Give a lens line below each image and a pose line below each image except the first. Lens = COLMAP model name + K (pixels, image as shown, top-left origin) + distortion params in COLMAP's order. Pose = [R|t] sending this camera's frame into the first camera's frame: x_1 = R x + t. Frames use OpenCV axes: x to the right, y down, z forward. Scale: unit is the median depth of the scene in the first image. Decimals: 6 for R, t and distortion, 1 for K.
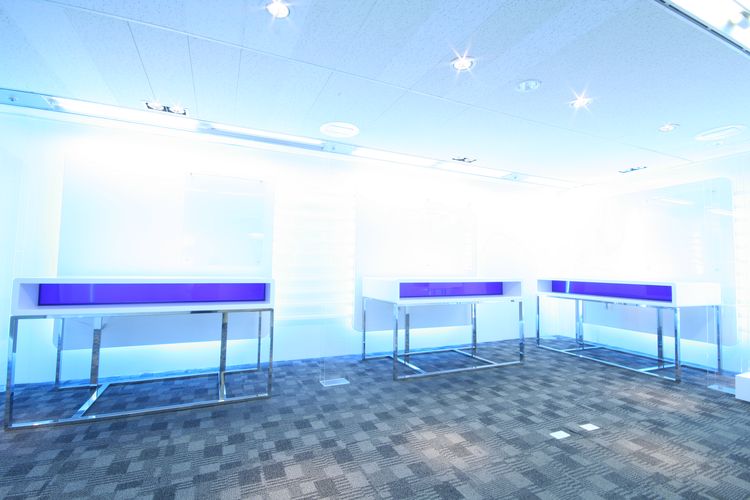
lens RADIAL K [[348.3, 0, 371.2], [0, 348.3, 249.3], [0, 0, 1]] dist [0.019440, -0.017283]
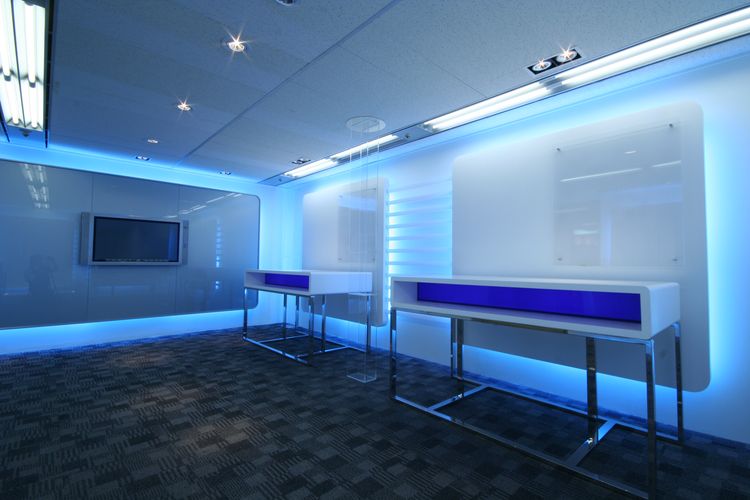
lens RADIAL K [[348.3, 0, 371.2], [0, 348.3, 249.3], [0, 0, 1]] dist [0.019440, -0.017283]
pose [[0.323242, -0.051095, -0.944936, 0.997585], [0.044121, 0.998269, -0.038887, 0.060664], [0.945287, -0.029122, 0.324936, 0.814897]]
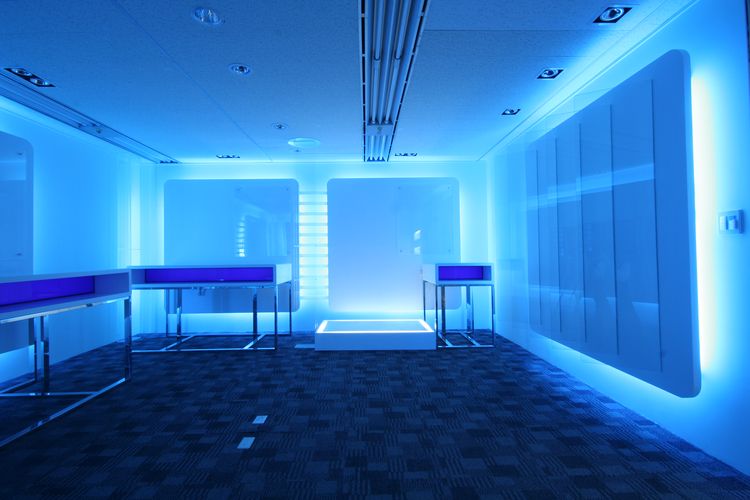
lens RADIAL K [[369.1, 0, 373.3], [0, 369.1, 247.7], [0, 0, 1]] dist [0.003187, 0.000174]
pose [[0.381293, -0.005022, 0.924441, -0.151553], [-0.027791, 0.999471, 0.016892, 0.014654], [-0.924037, -0.032131, 0.380952, 0.294671]]
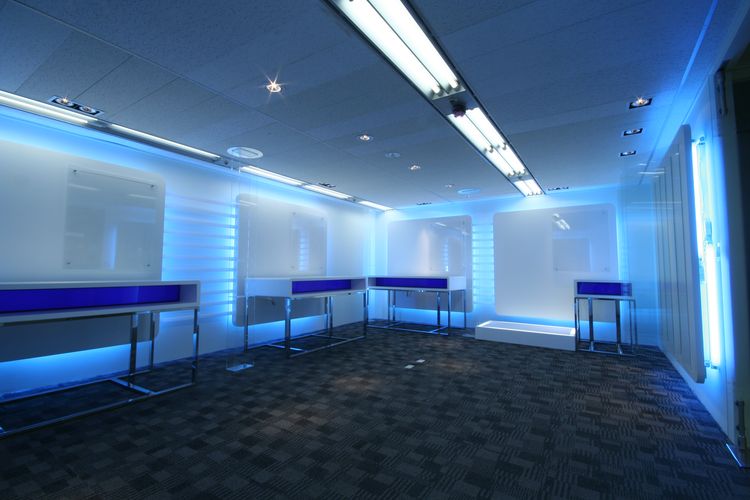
lens RADIAL K [[350.3, 0, 371.5], [0, 350.3, 248.9], [0, 0, 1]] dist [-0.000980, -0.000642]
pose [[0.839010, 0.021481, 0.543692, -0.438841], [-0.018769, 0.999768, -0.010537, -0.016253], [-0.543792, -0.001364, 0.839219, -0.259246]]
